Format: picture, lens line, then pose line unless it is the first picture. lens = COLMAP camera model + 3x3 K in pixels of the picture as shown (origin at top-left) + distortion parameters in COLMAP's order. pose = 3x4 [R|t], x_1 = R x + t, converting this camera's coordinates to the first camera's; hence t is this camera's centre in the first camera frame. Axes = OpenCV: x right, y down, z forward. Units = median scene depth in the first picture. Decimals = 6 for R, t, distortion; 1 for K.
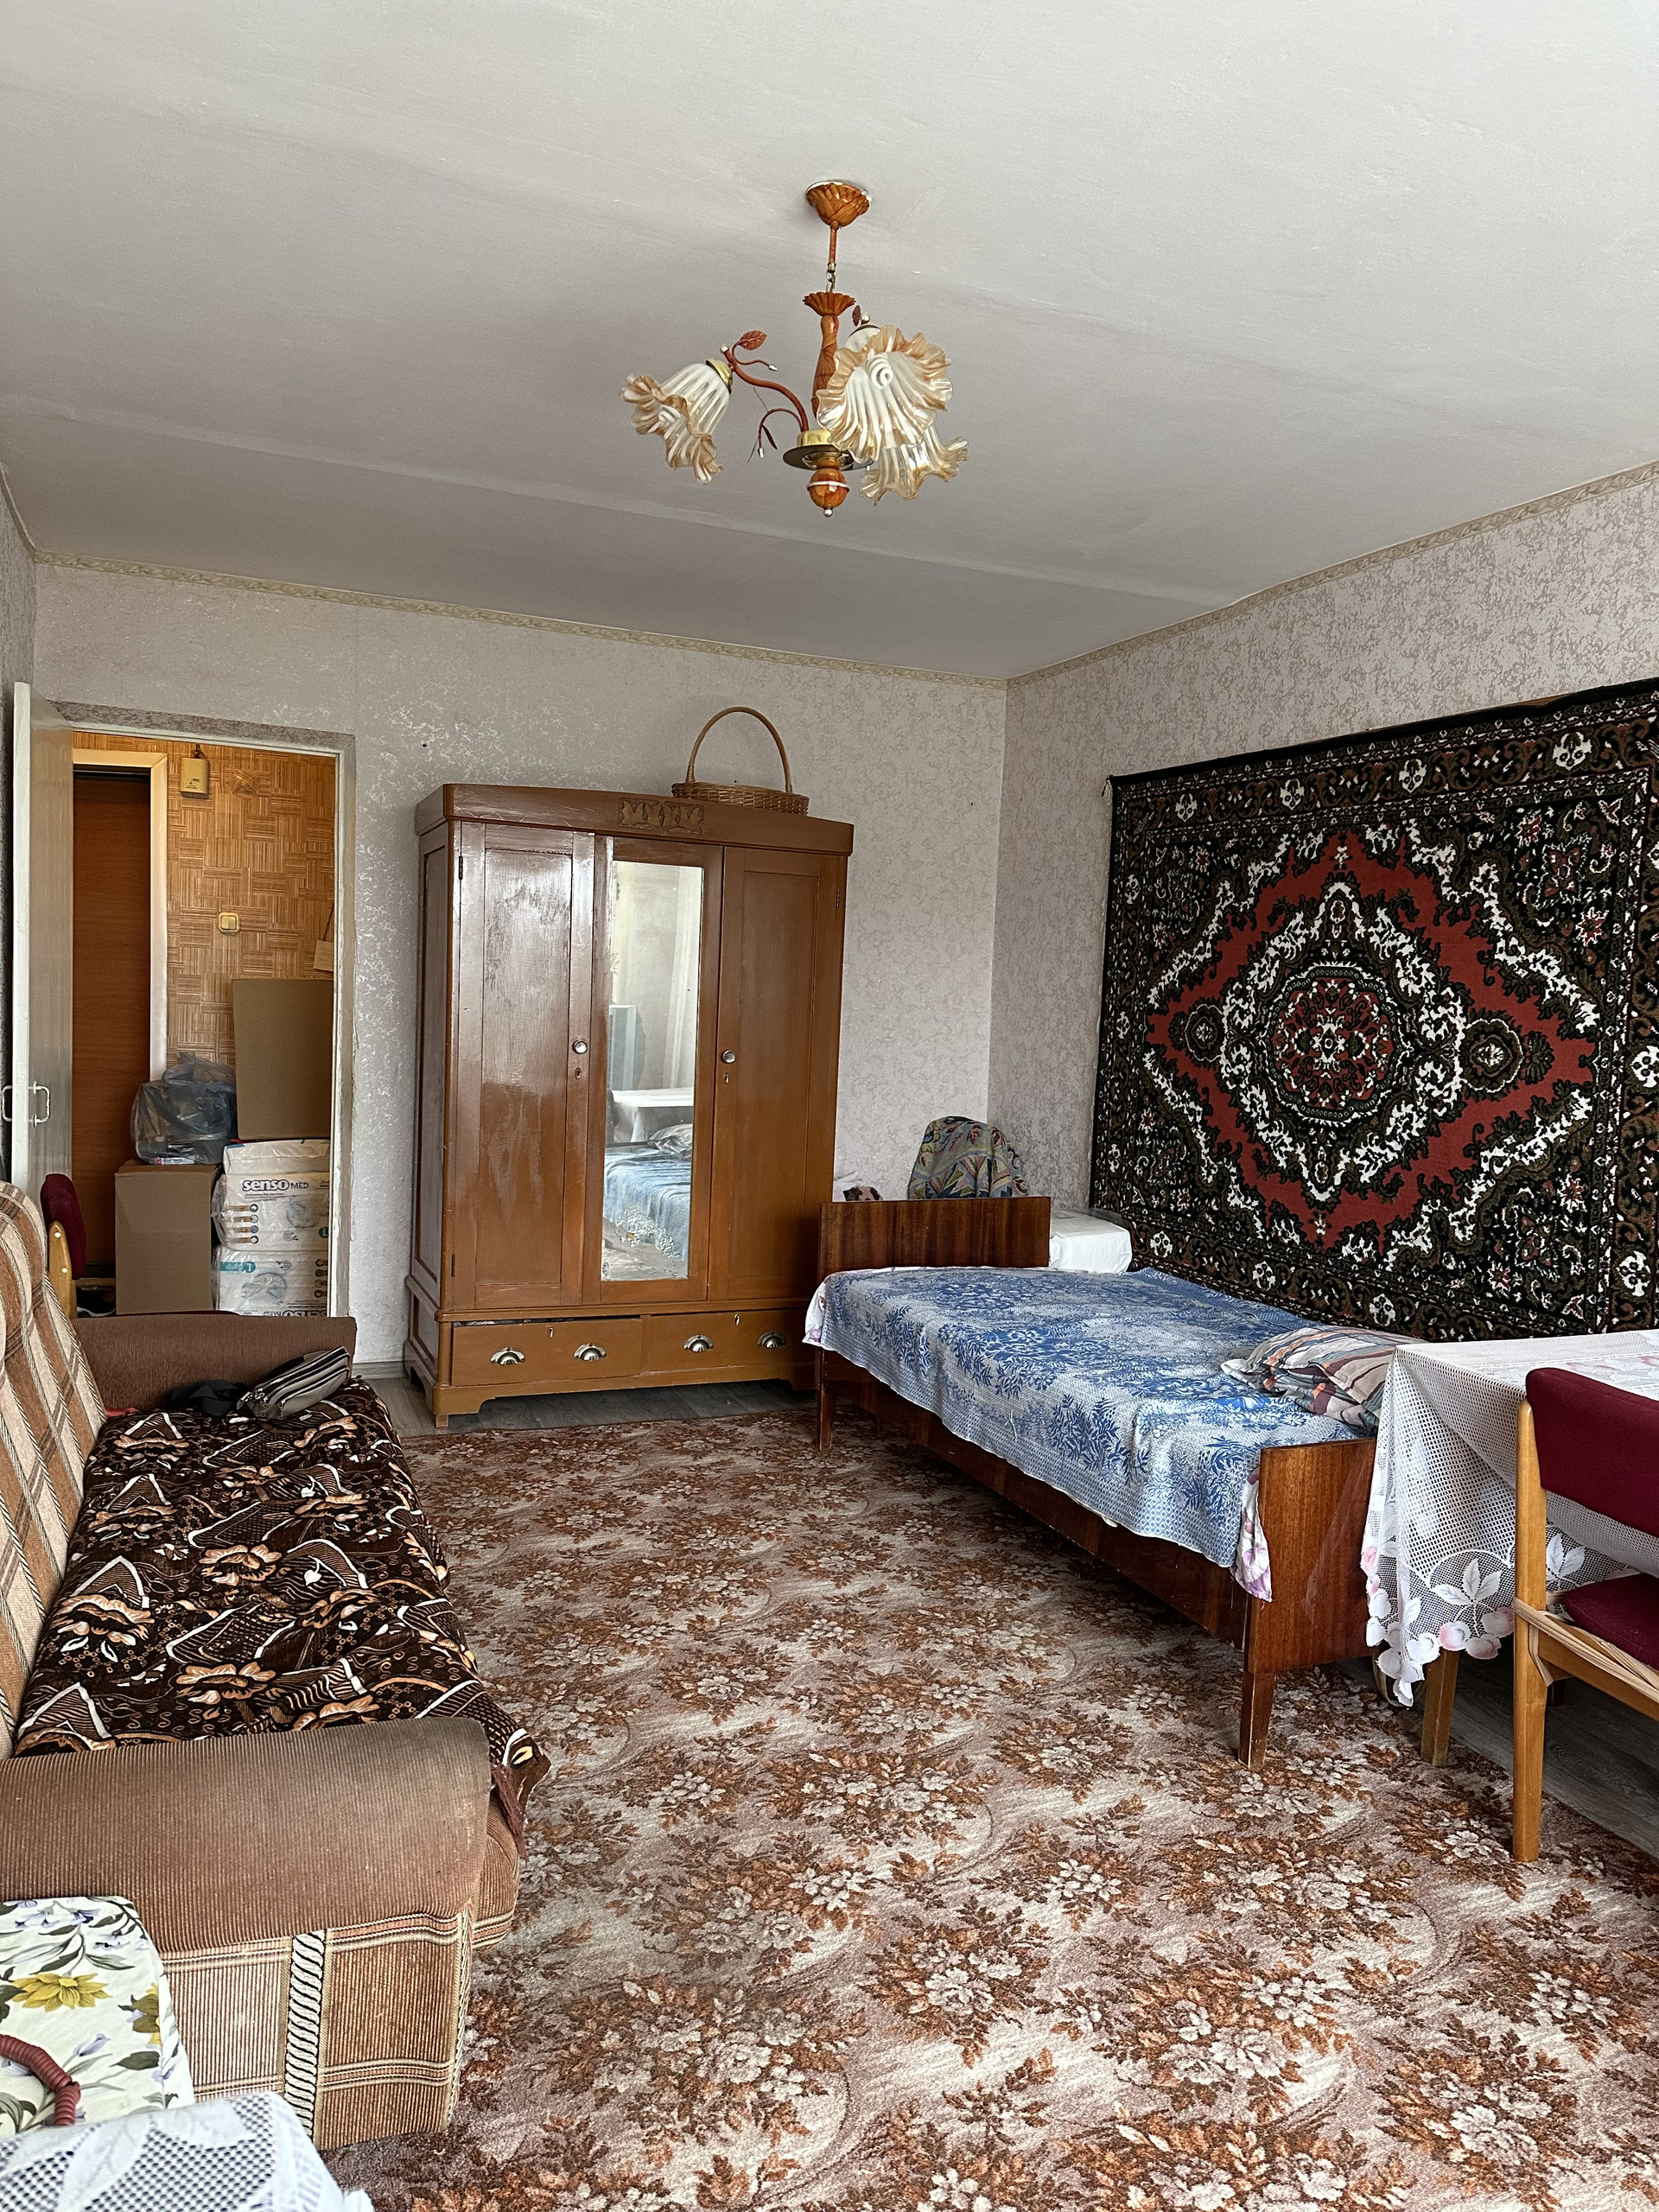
lens RADIAL K [[1567.0, 0, 819.7], [0, 1567.0, 1102.9], [0, 0, 1]] dist [0.165245, -0.236939]
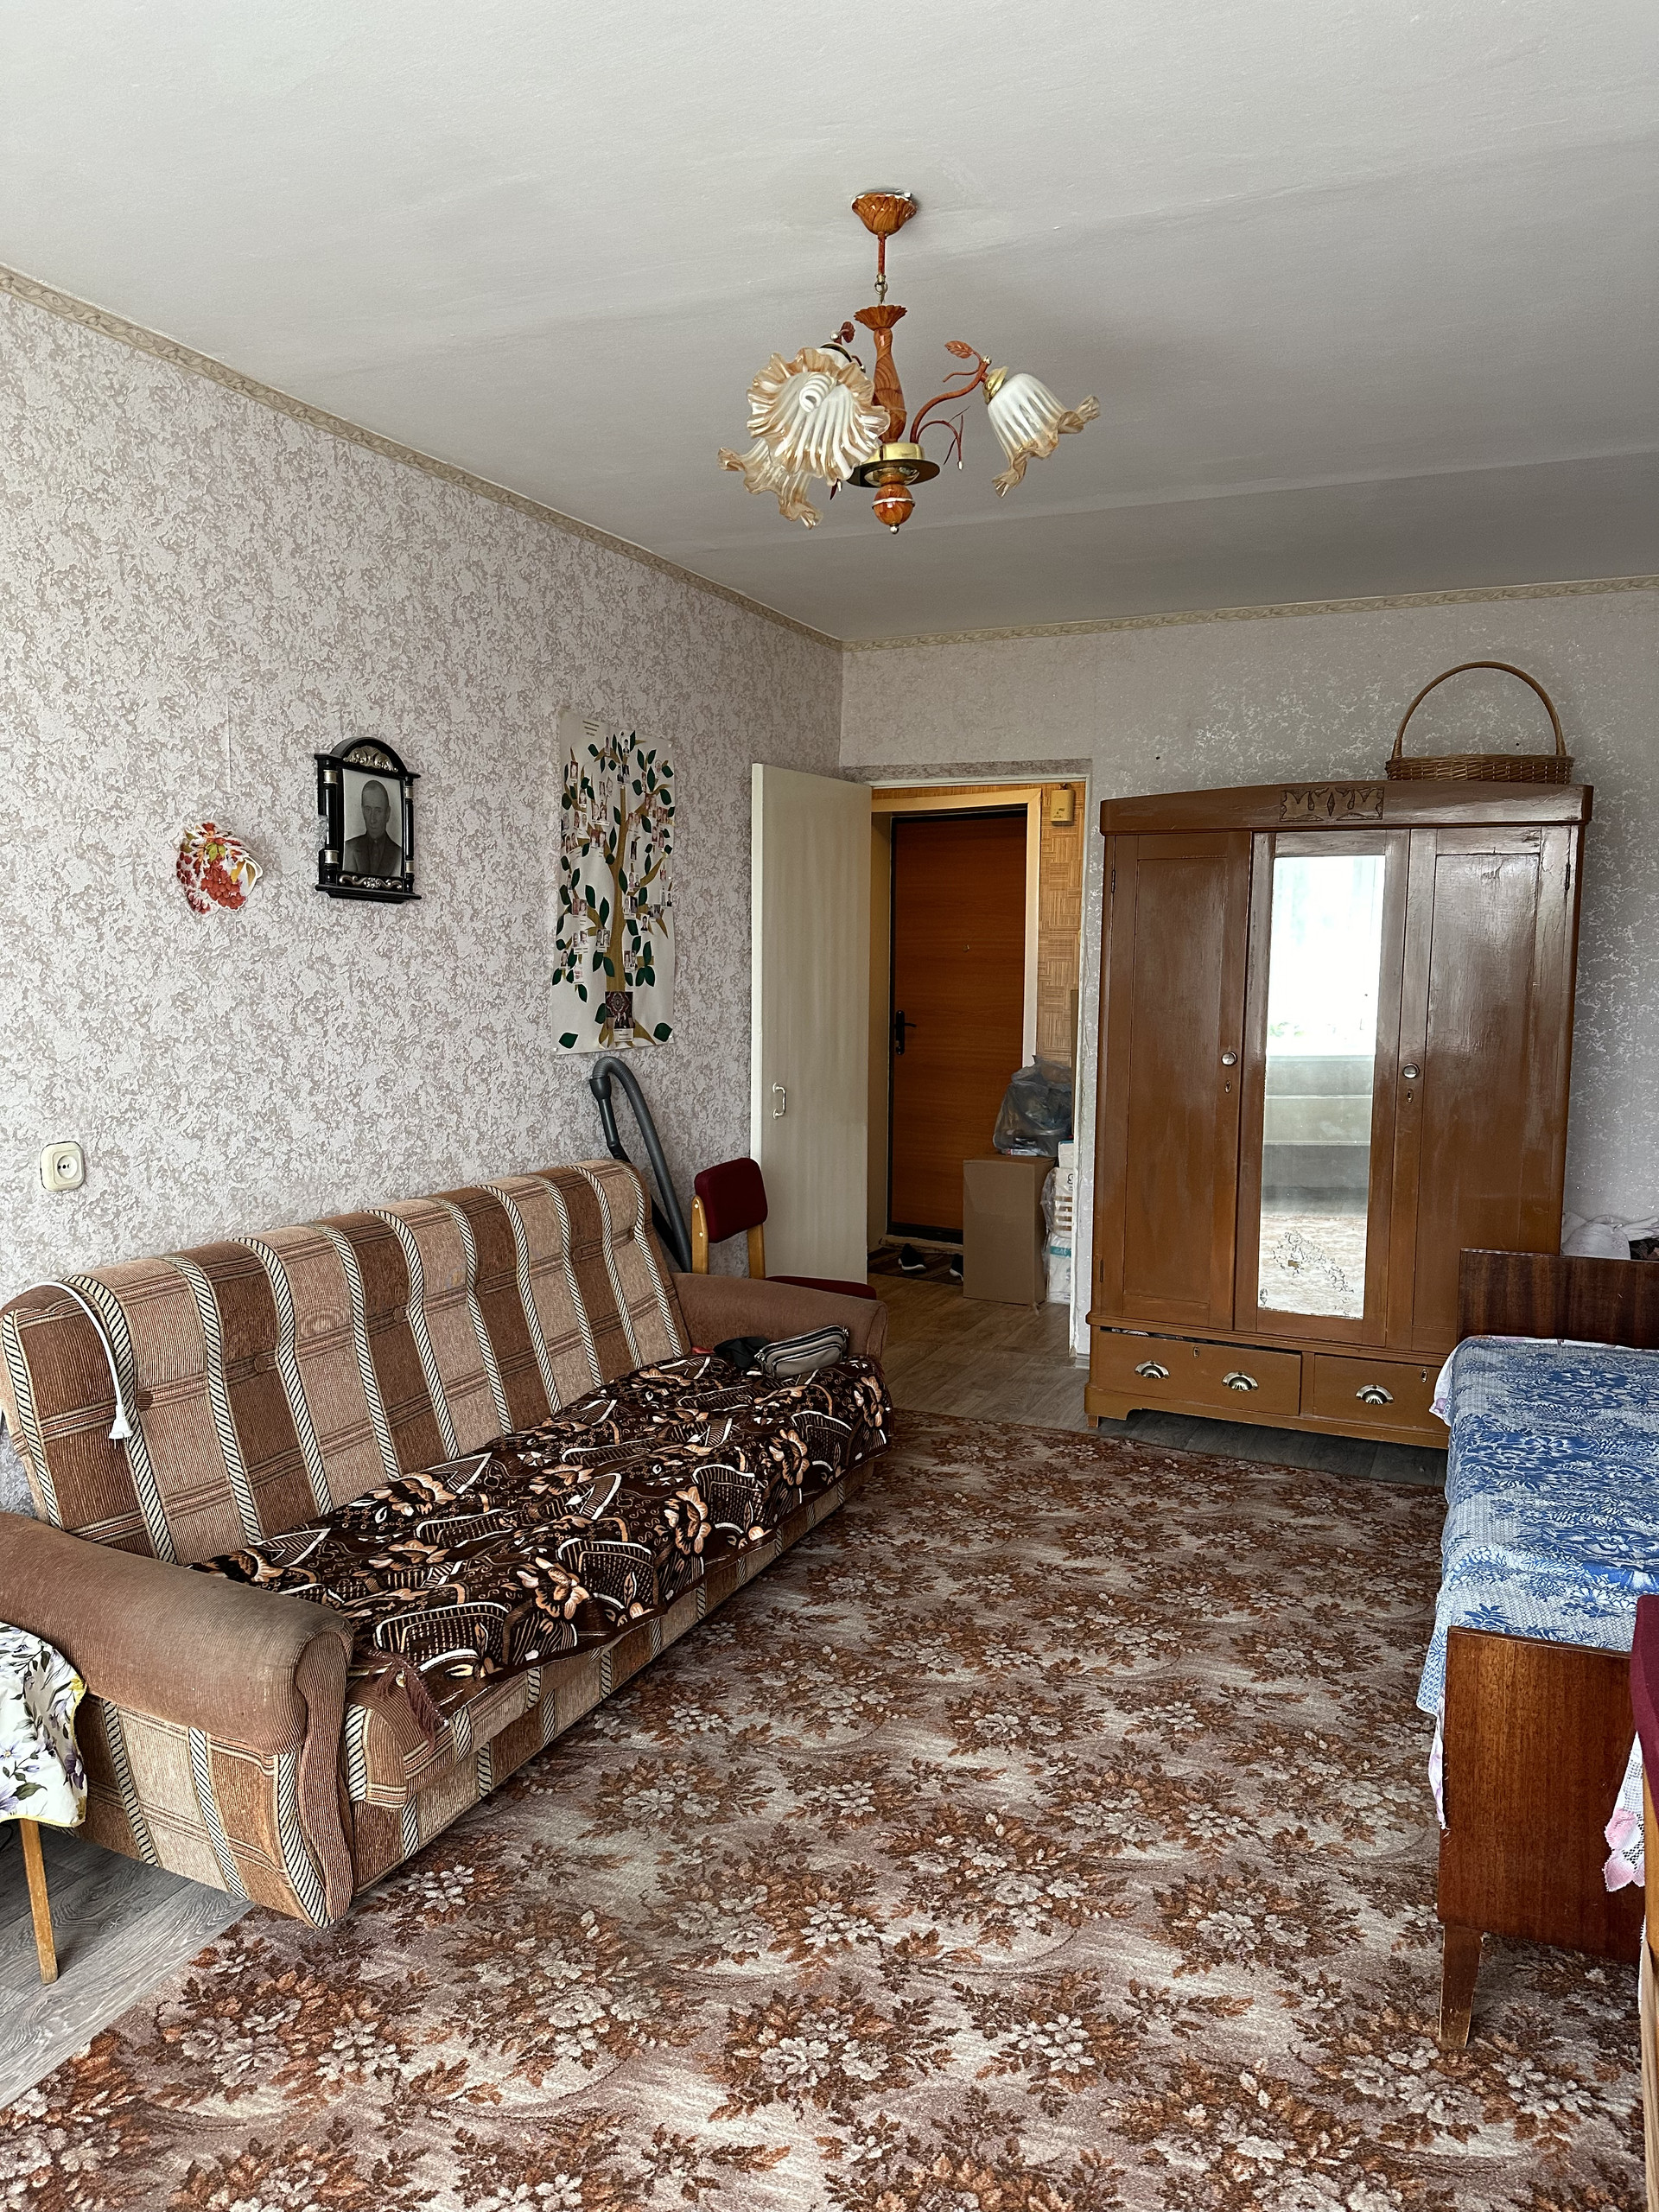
lens RADIAL K [[1567.0, 0, 819.7], [0, 1567.0, 1102.9], [0, 0, 1]] dist [0.165245, -0.236939]
pose [[0.702195, 0.037304, -0.711007, 0.534428], [-0.033616, 0.999250, 0.019228, -0.028766], [0.711191, 0.010399, 0.702922, 0.228262]]
